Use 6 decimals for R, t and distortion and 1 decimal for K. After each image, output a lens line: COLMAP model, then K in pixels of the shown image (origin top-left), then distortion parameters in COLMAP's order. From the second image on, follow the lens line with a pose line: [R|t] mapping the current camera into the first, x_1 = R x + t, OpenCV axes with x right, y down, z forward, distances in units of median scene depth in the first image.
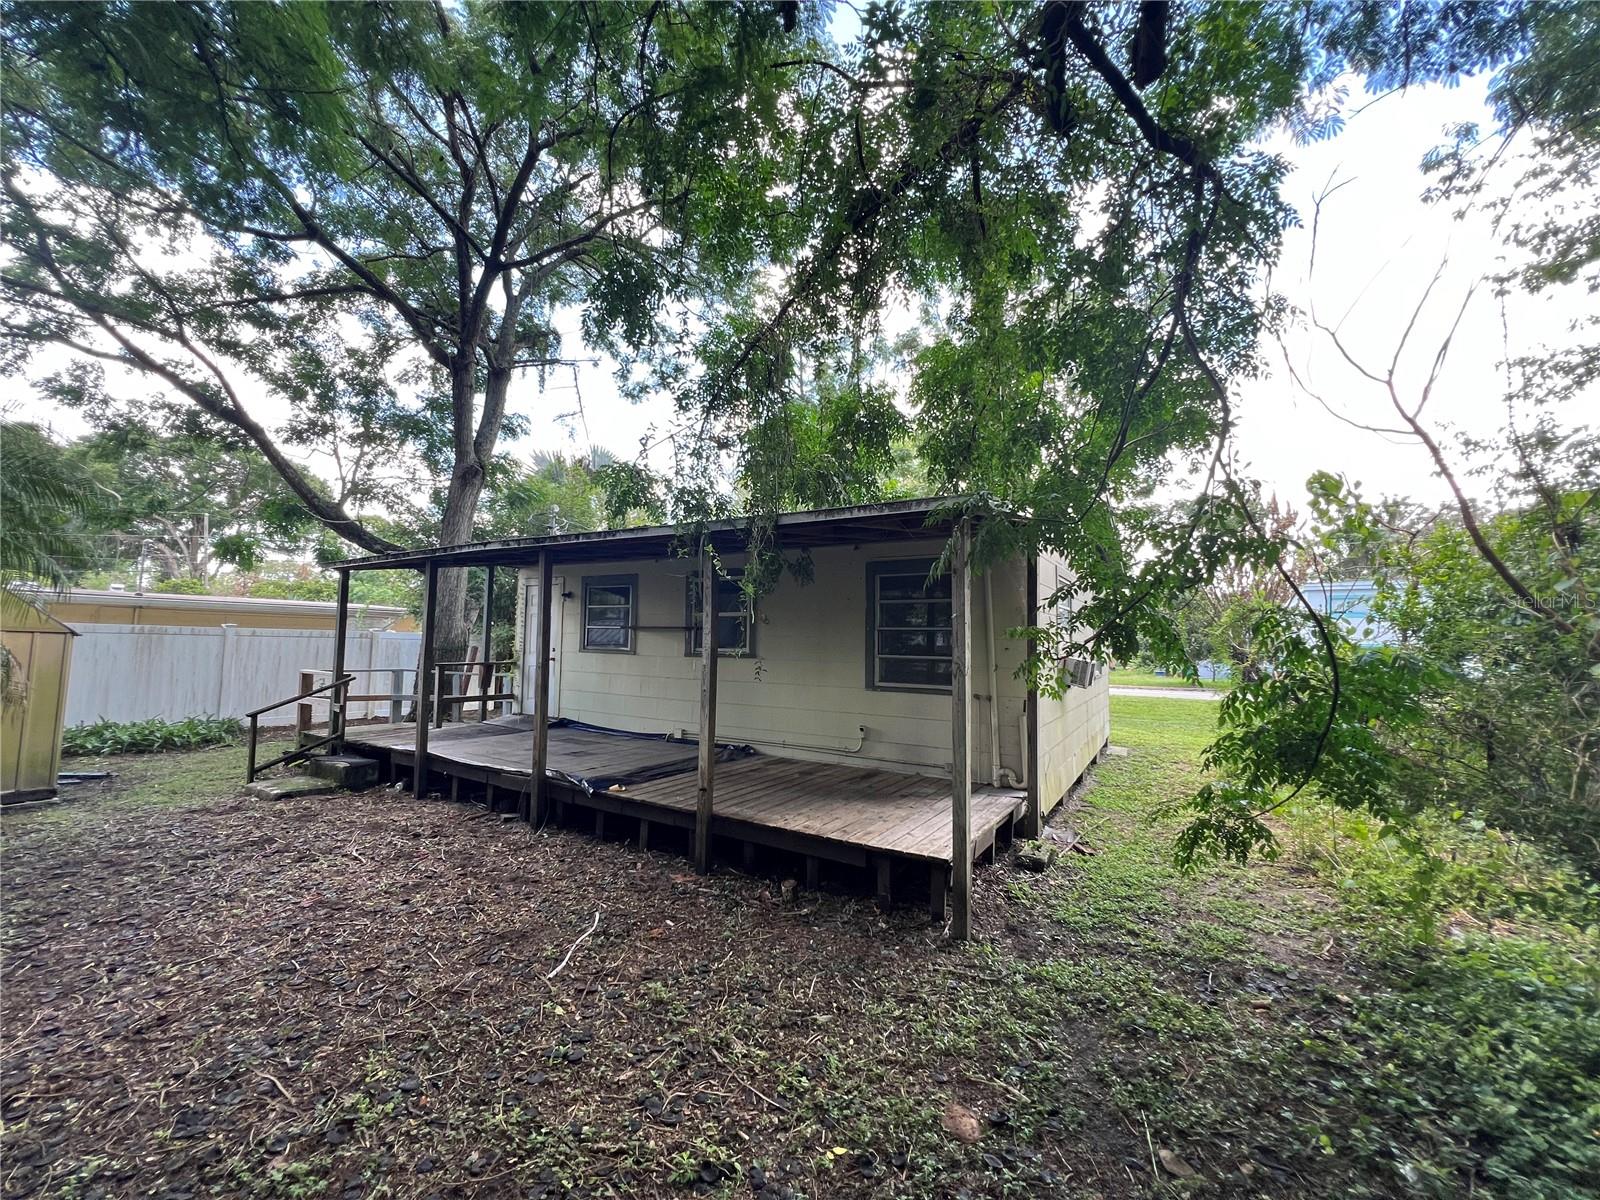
lens RADIAL K [[643.9, 0, 797.6], [0, 643.9, 602.6], [0, 0, 1]] dist [-0.003049, -0.000095]
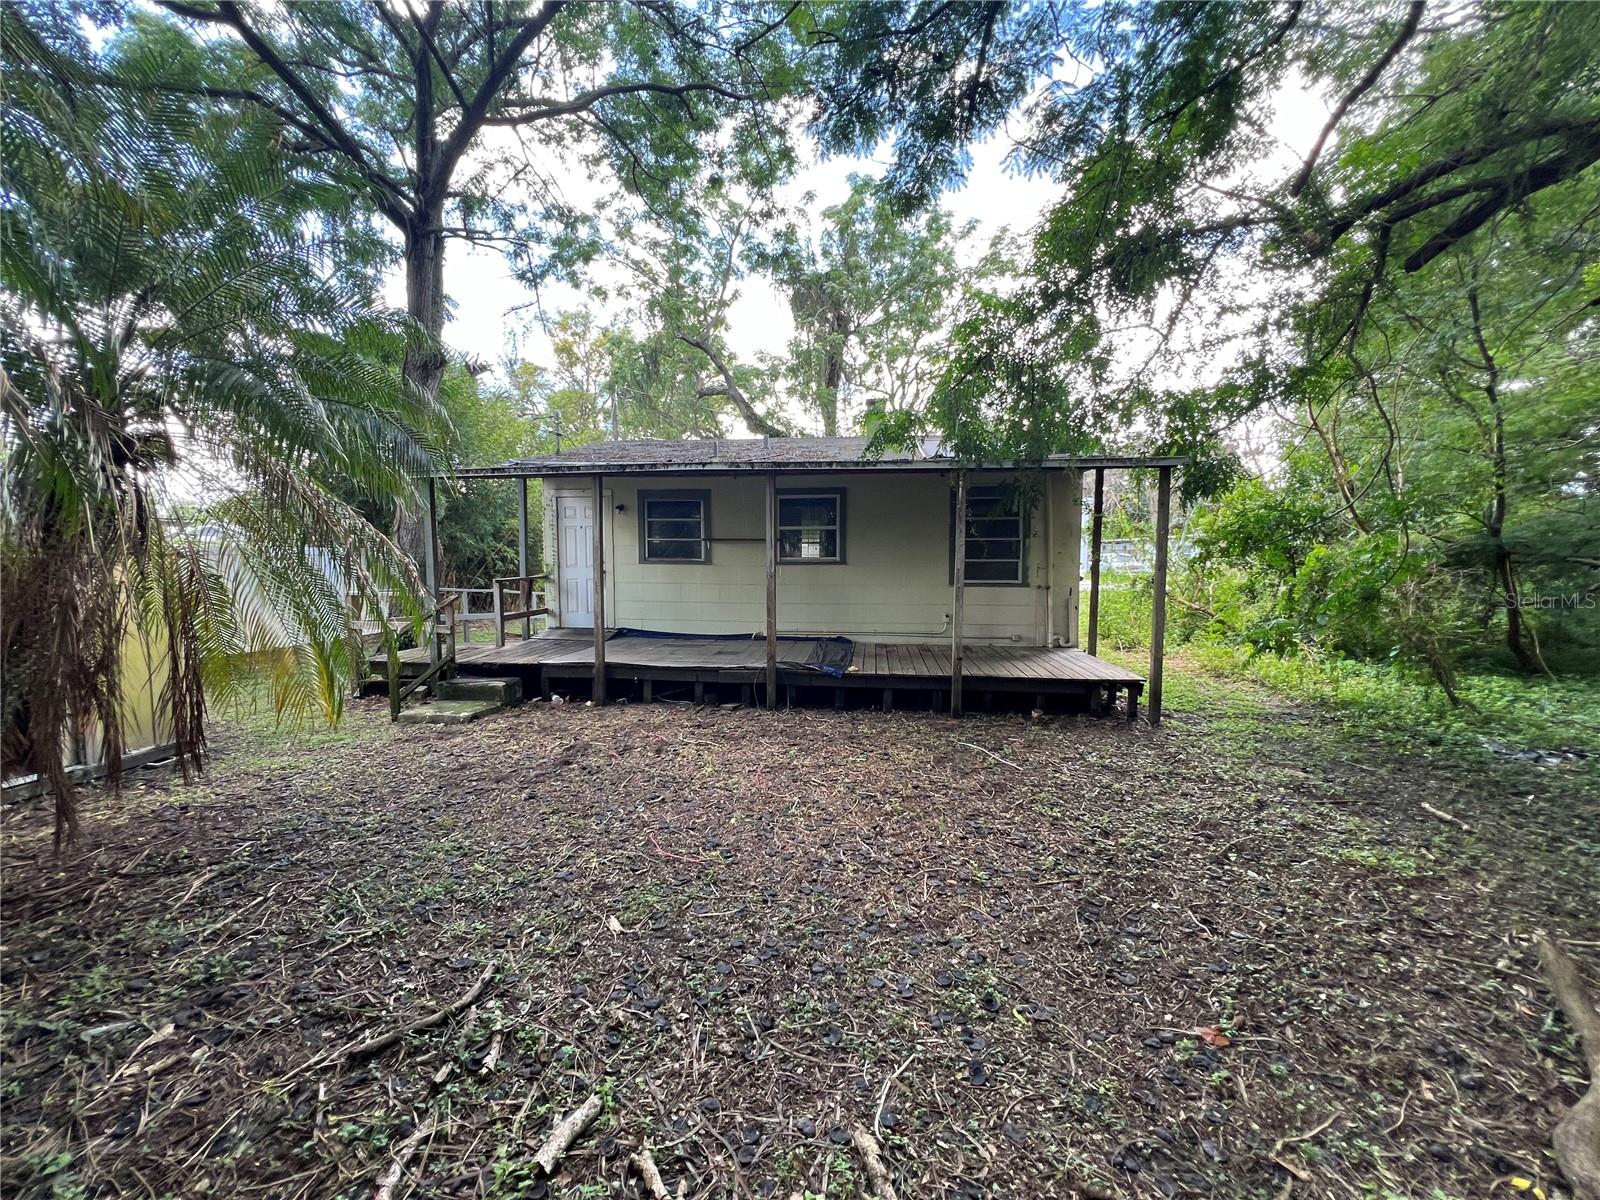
lens RADIAL K [[643.9, 0, 805.2], [0, 643.9, 599.9], [0, 0, 1]] dist [-0.003049, -0.000095]
pose [[0.910443, -0.048681, 0.410760, -0.582647], [-0.009862, 0.990213, 0.139213, -0.013231], [-0.413517, -0.130796, 0.901053, -0.050236]]
